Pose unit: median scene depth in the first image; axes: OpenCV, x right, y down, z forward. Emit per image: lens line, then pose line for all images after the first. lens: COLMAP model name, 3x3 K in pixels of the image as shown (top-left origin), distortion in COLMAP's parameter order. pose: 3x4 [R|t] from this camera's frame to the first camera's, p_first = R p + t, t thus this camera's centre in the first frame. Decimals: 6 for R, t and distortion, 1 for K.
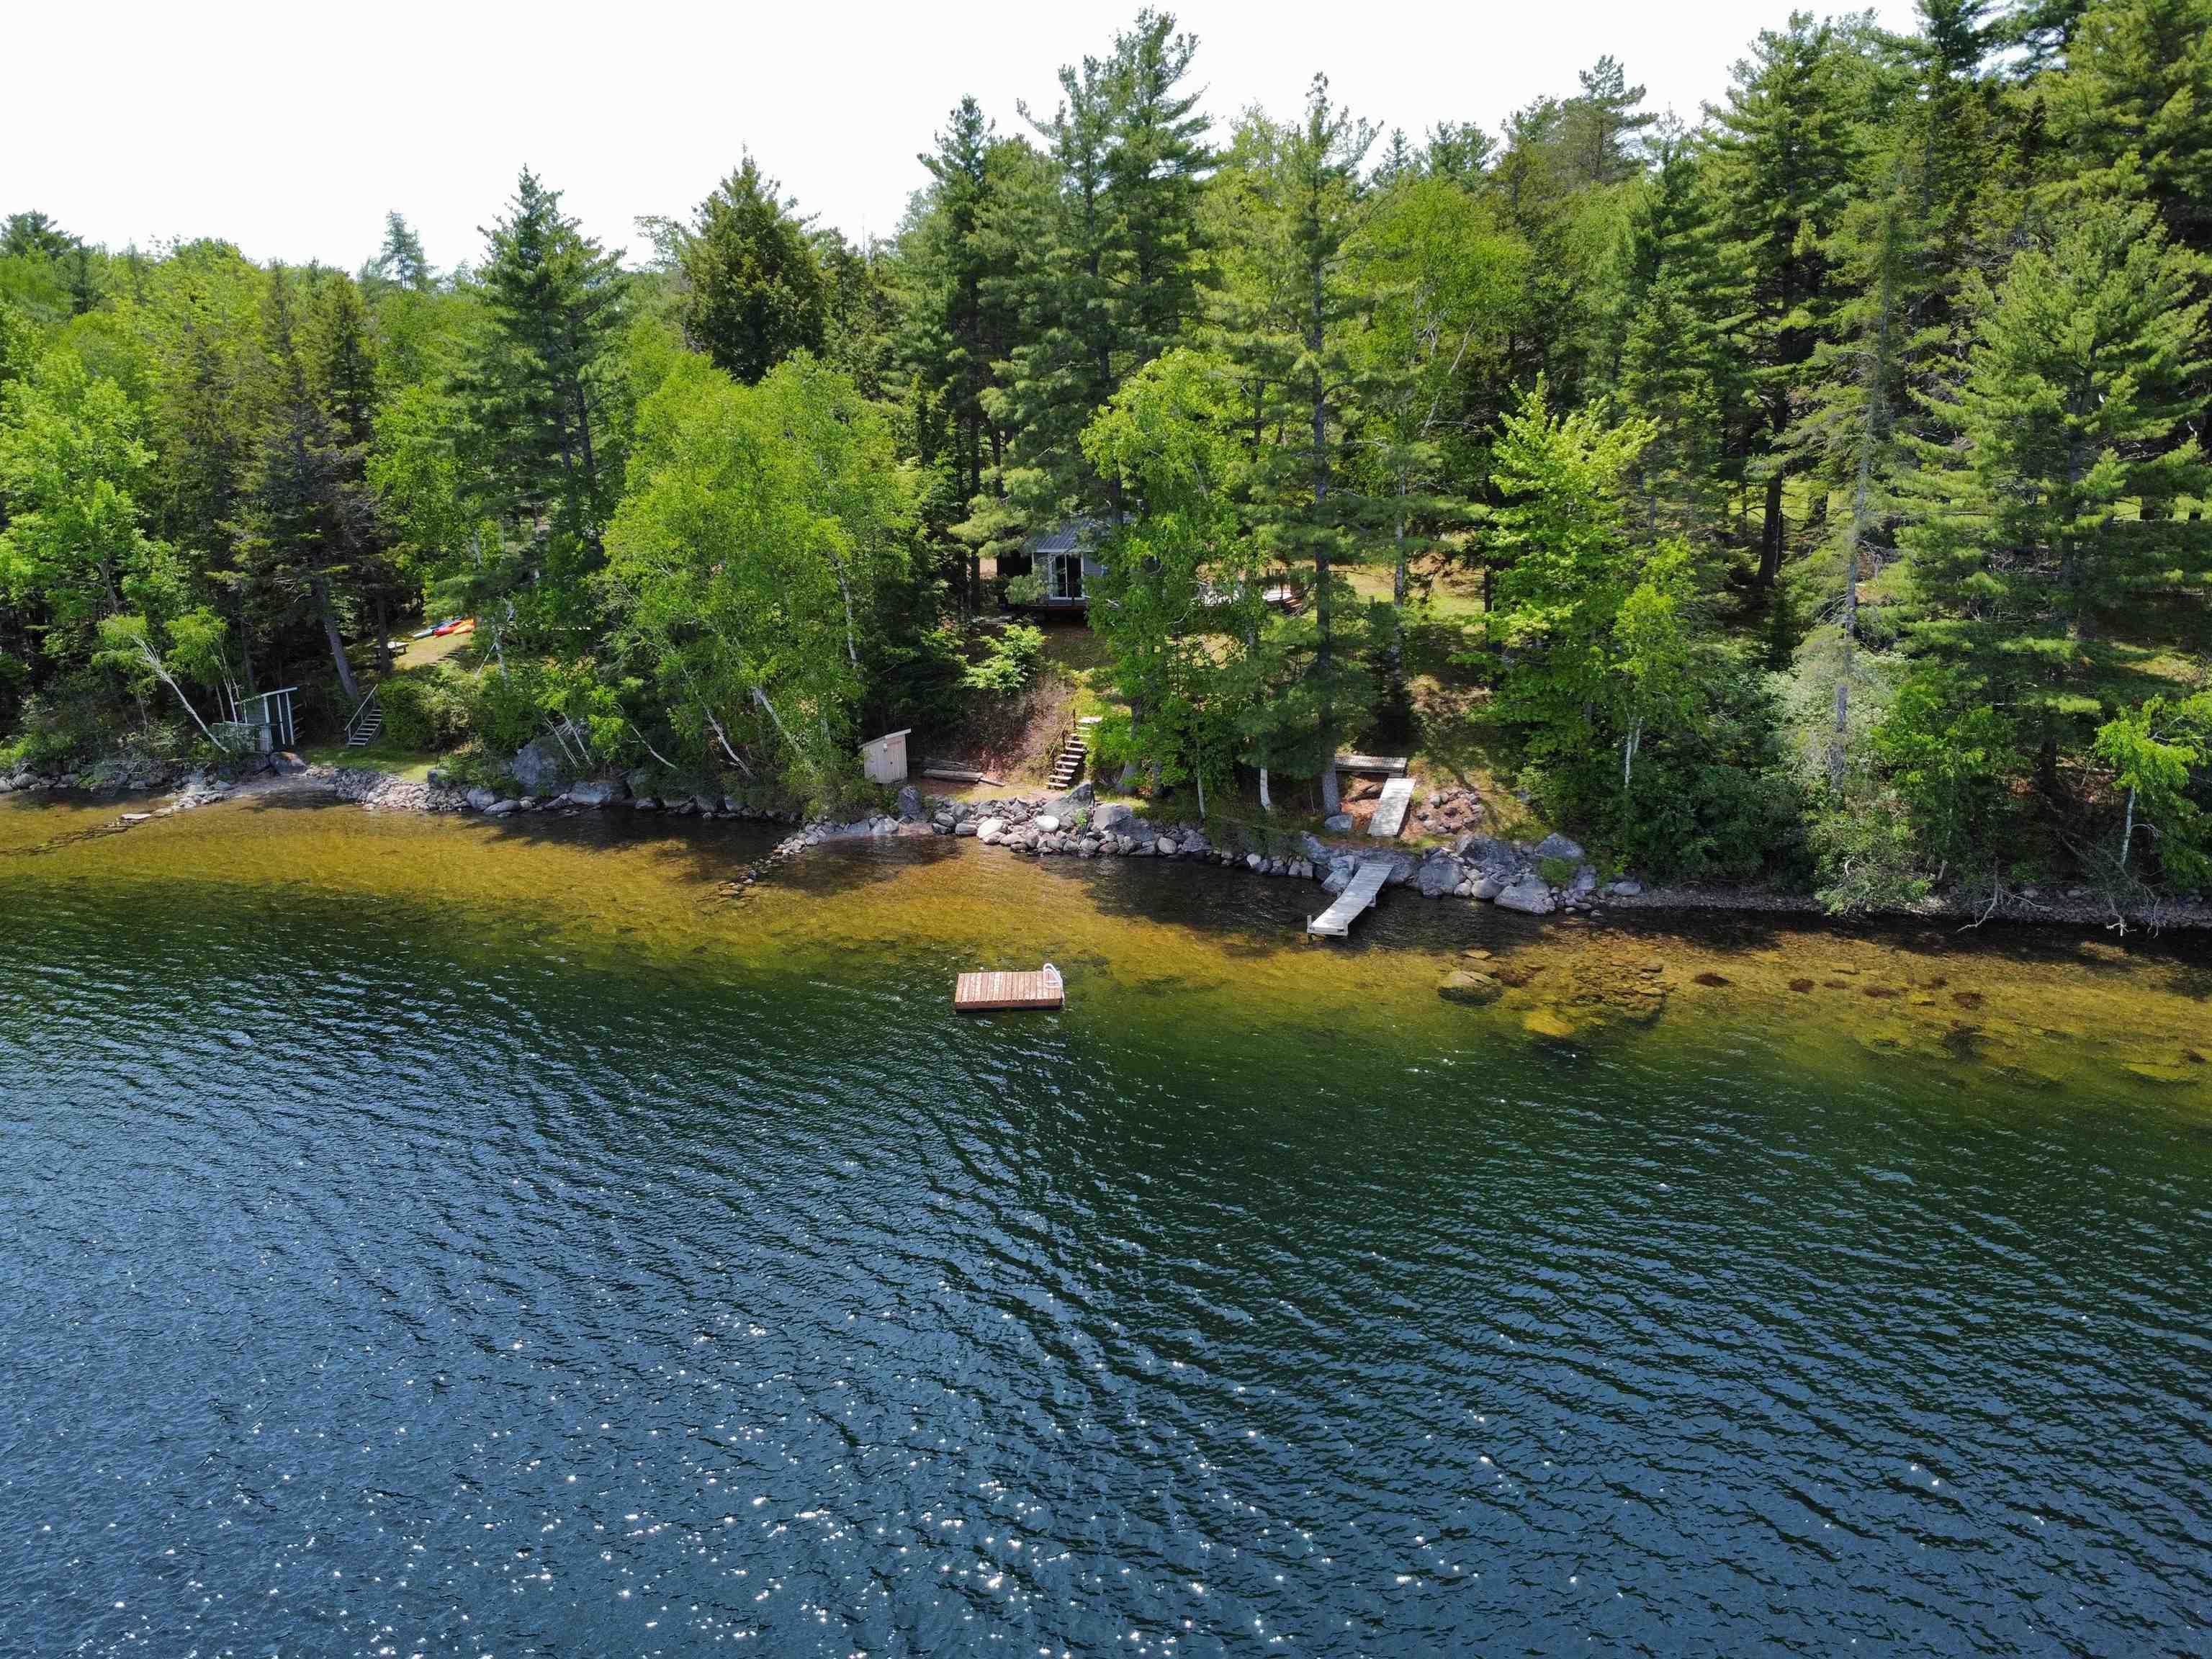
lens RADIAL K [[1624.5, 0, 1102.6], [0, 1624.5, 845.7], [0, 0, 1]] dist [-0.023025, -0.010649]
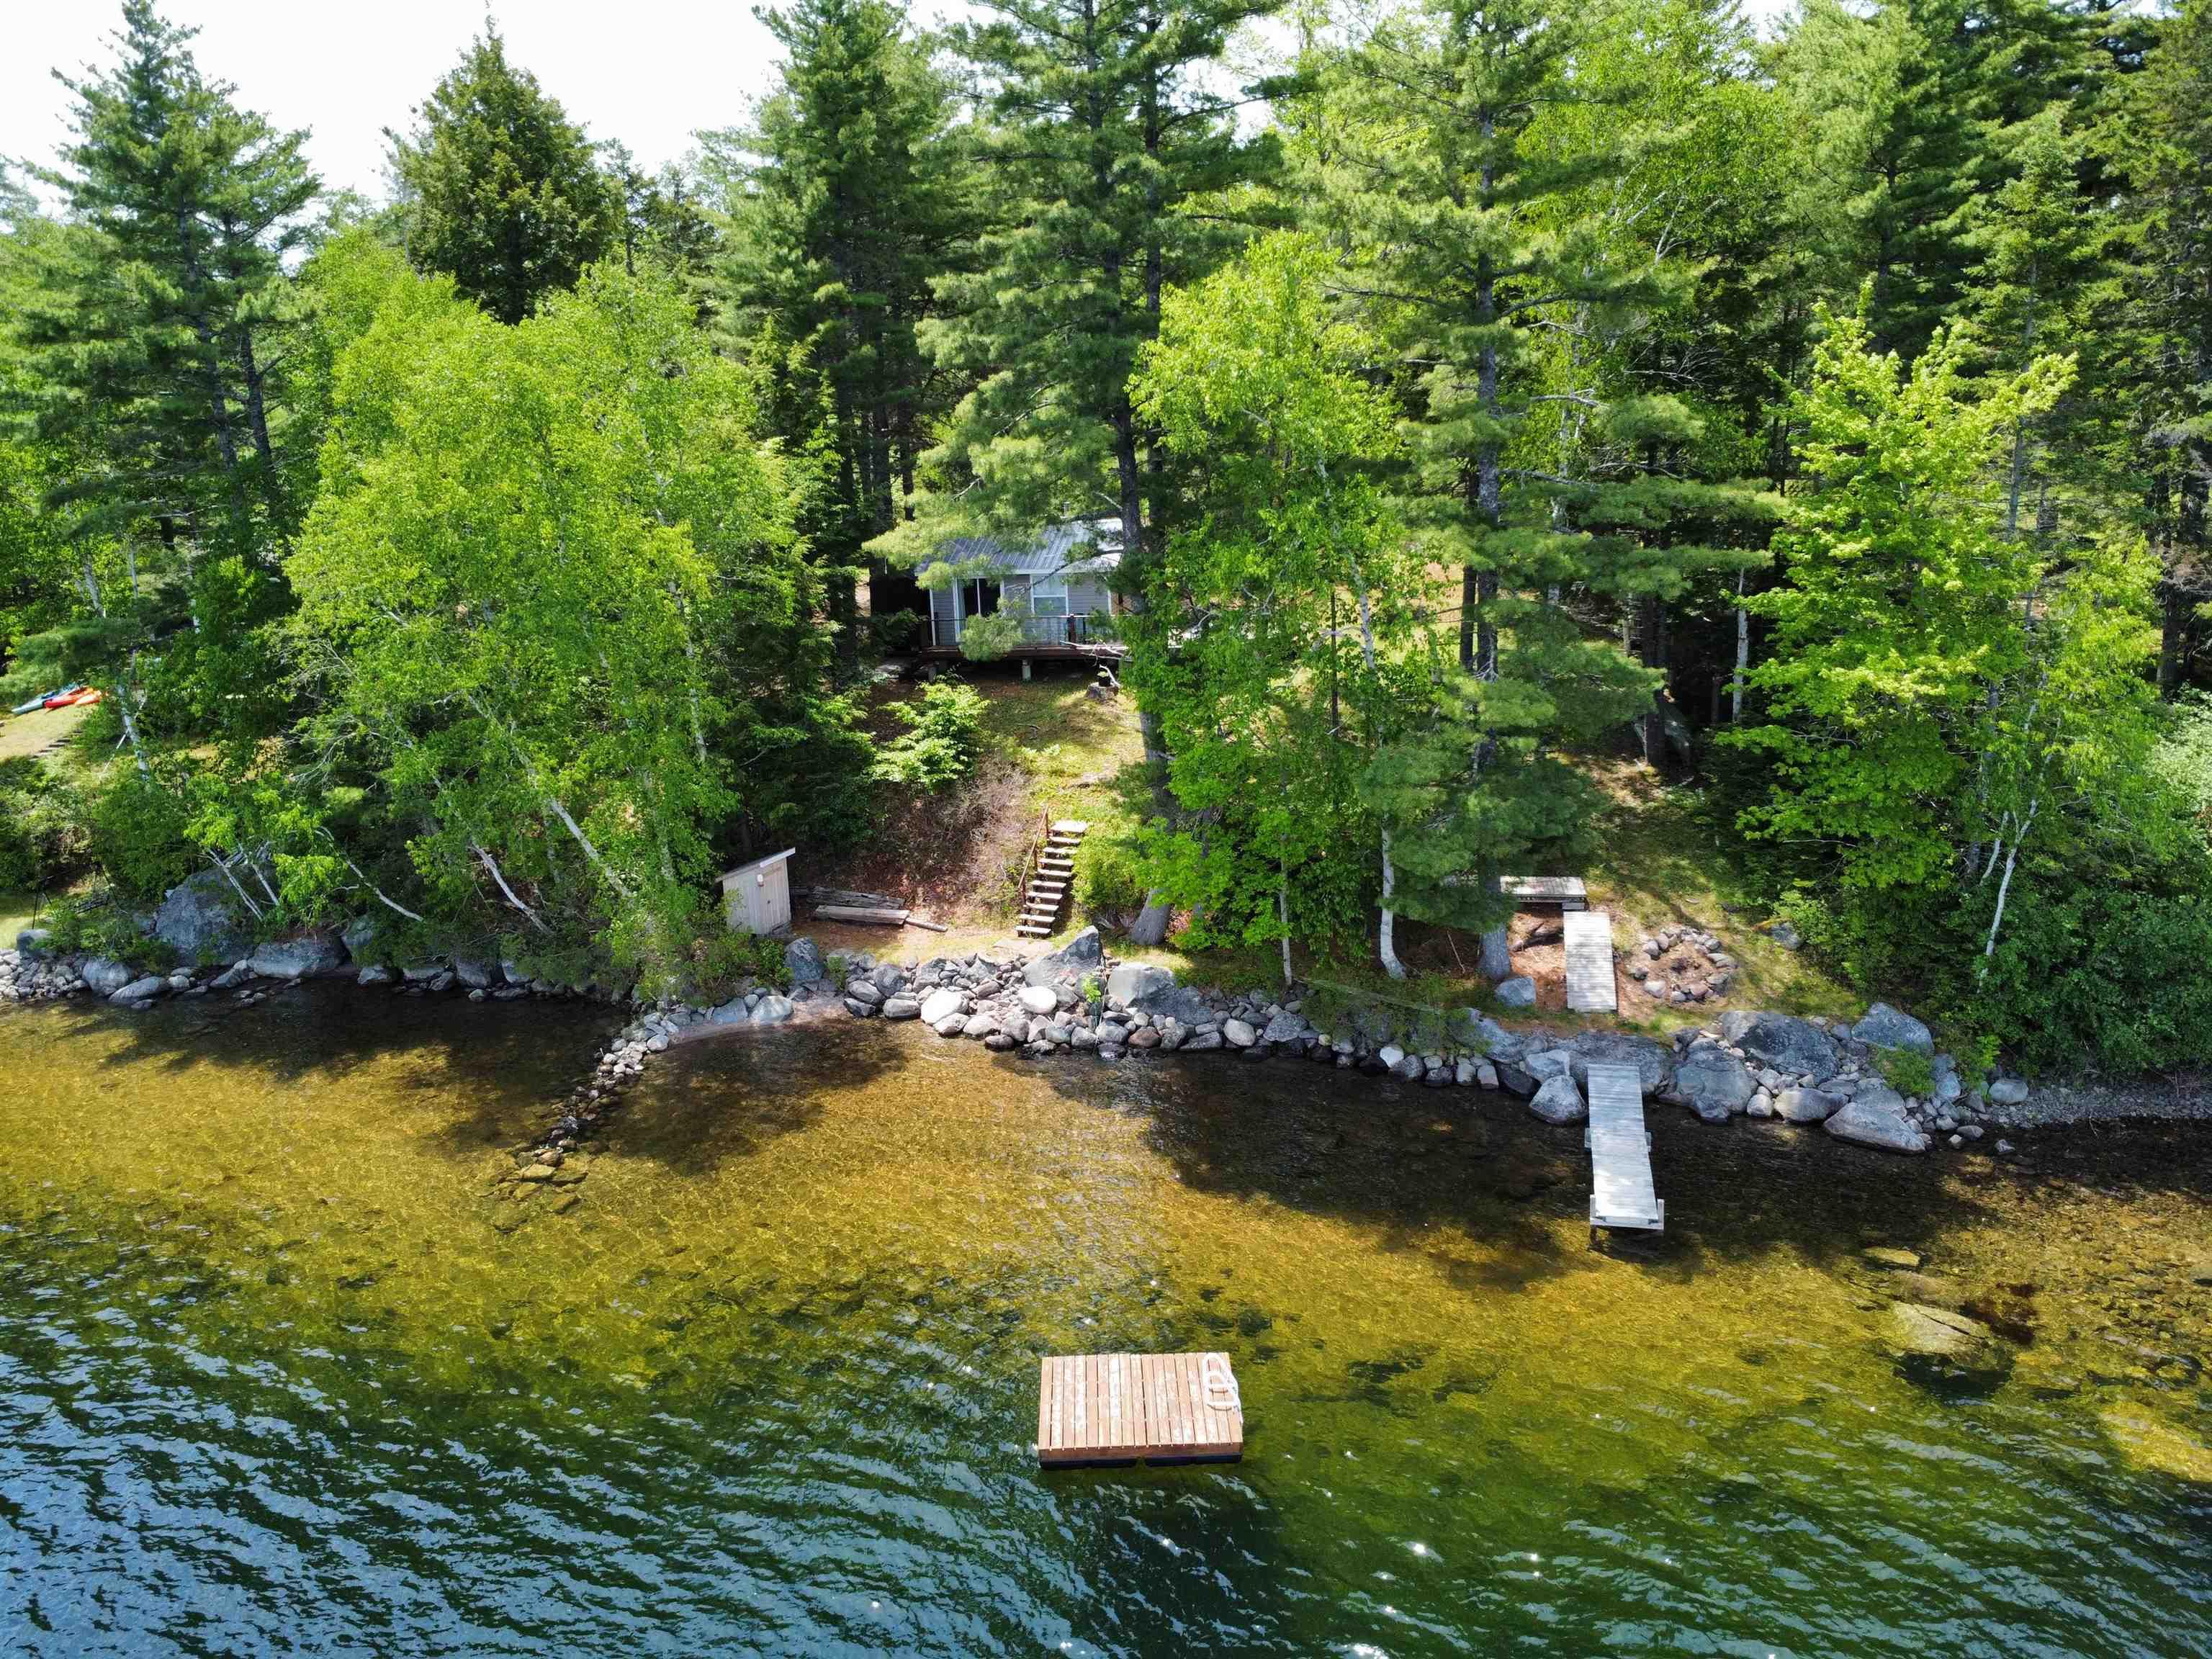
lens RADIAL K [[1624.5, 0, 1102.6], [0, 1624.5, 845.7], [0, 0, 1]] dist [-0.023025, -0.010649]
pose [[0.987263, -0.040573, 0.153834, -0.100101], [0.042179, 0.999084, -0.007188, -0.065513], [-0.153402, 0.013585, 0.988070, 0.344845]]
